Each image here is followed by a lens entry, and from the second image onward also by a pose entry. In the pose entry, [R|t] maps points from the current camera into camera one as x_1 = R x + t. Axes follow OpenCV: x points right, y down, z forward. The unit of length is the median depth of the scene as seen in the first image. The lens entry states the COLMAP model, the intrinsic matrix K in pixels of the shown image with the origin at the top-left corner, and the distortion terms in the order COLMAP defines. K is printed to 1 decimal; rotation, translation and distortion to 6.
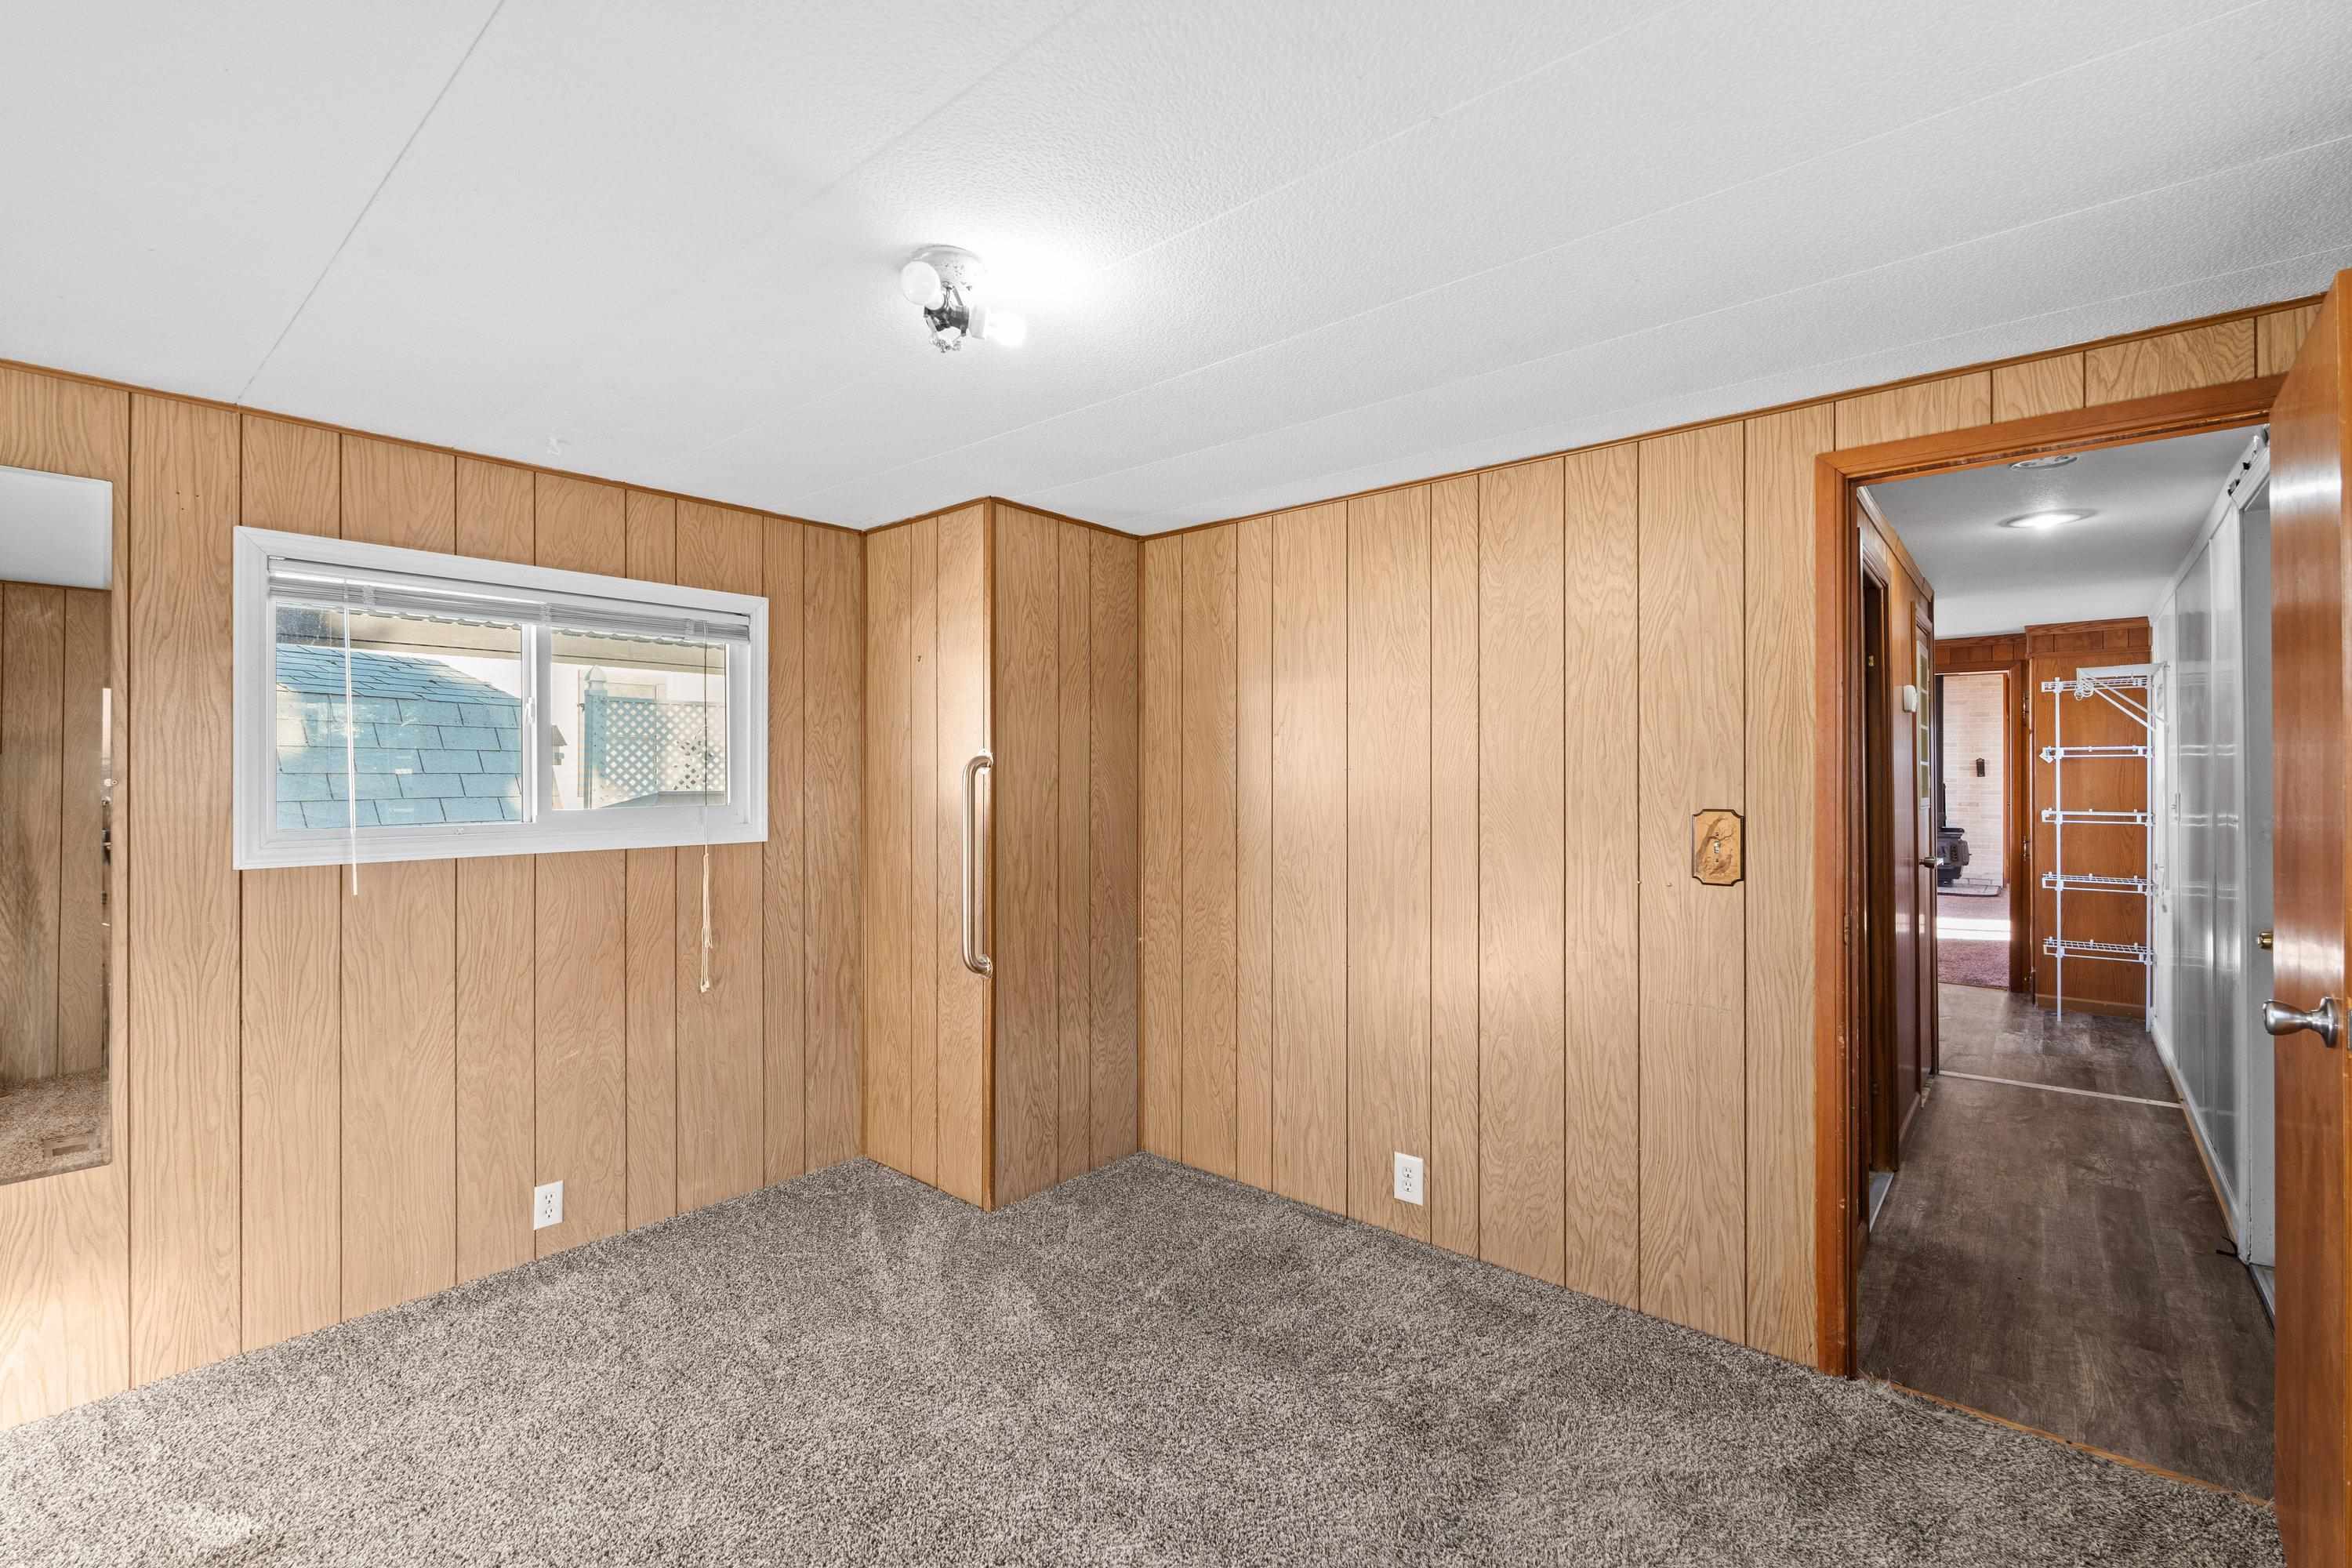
lens RADIAL K [[1047.3, 0, 1173.3], [0, 1047.3, 771.6], [0, 0, 1]] dist [-0.000819, -0.000405]
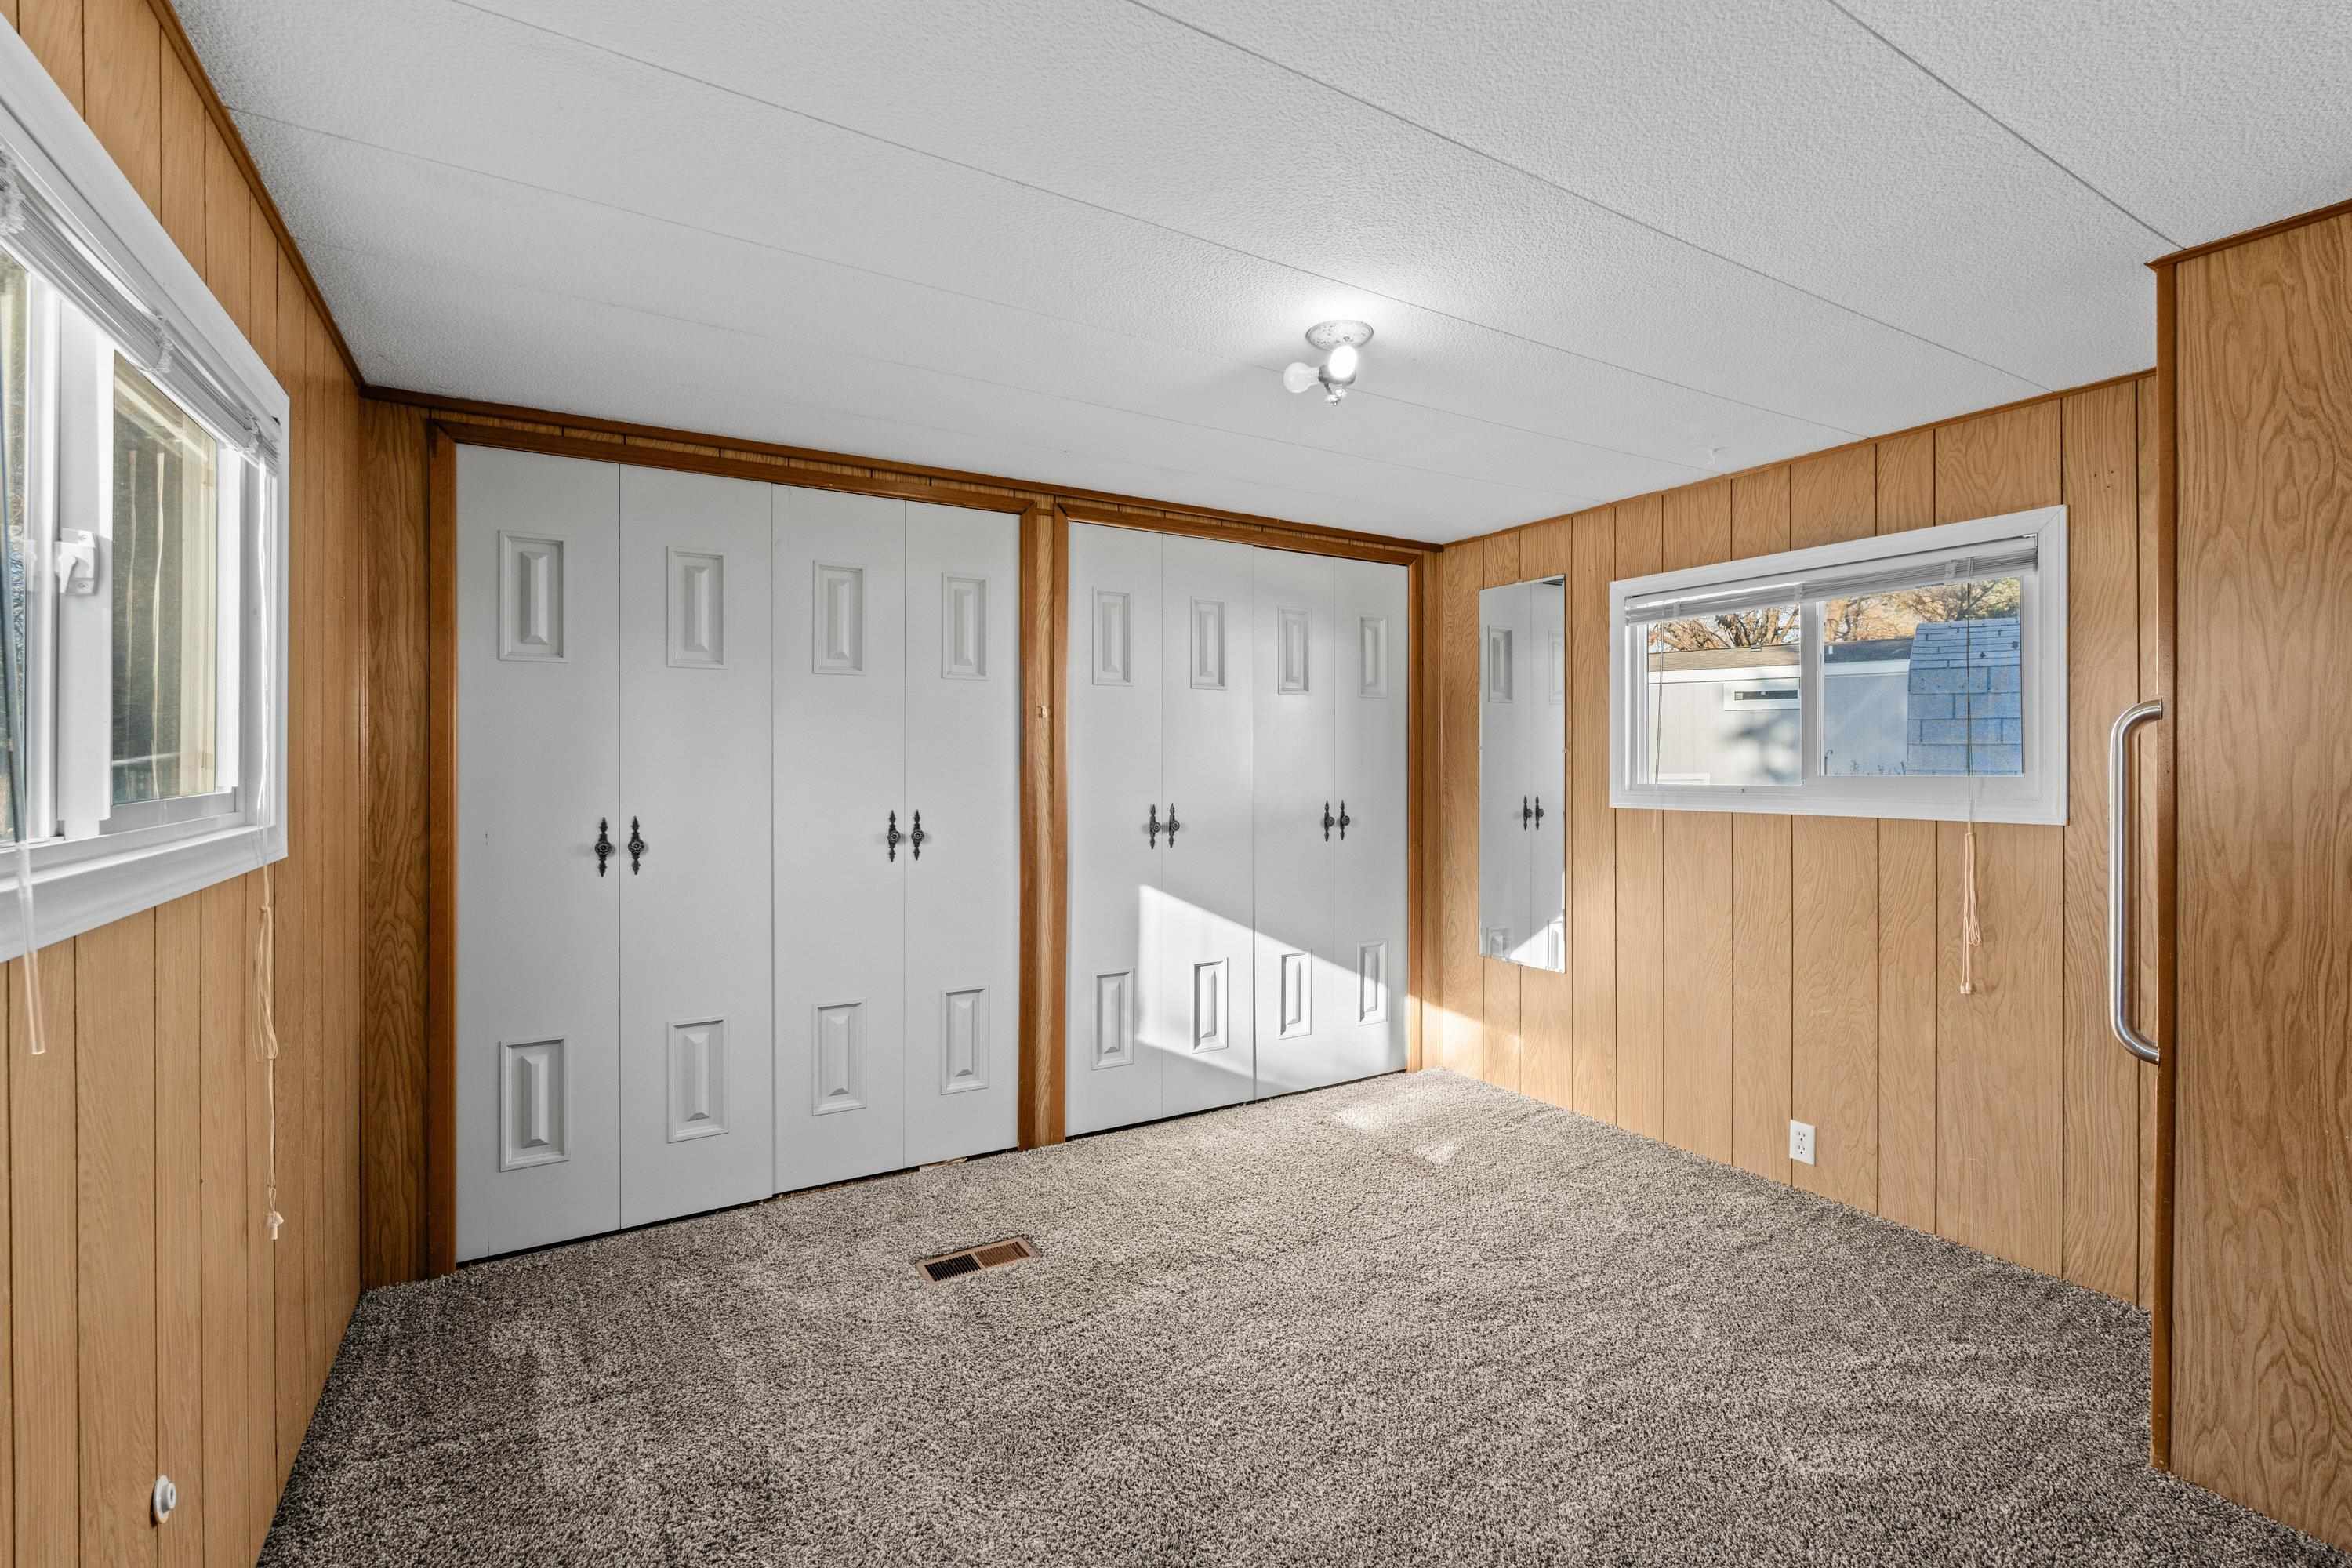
lens RADIAL K [[1057.3, 0, 1179.6], [0, 1057.3, 750.1], [0, 0, 1]] dist [-0.002053, -0.000385]
pose [[-0.327140, -0.006023, -0.944957, 0.620421], [0.005415, 0.999951, -0.008249, 0.016582], [0.944960, -0.007816, -0.327092, 0.731577]]
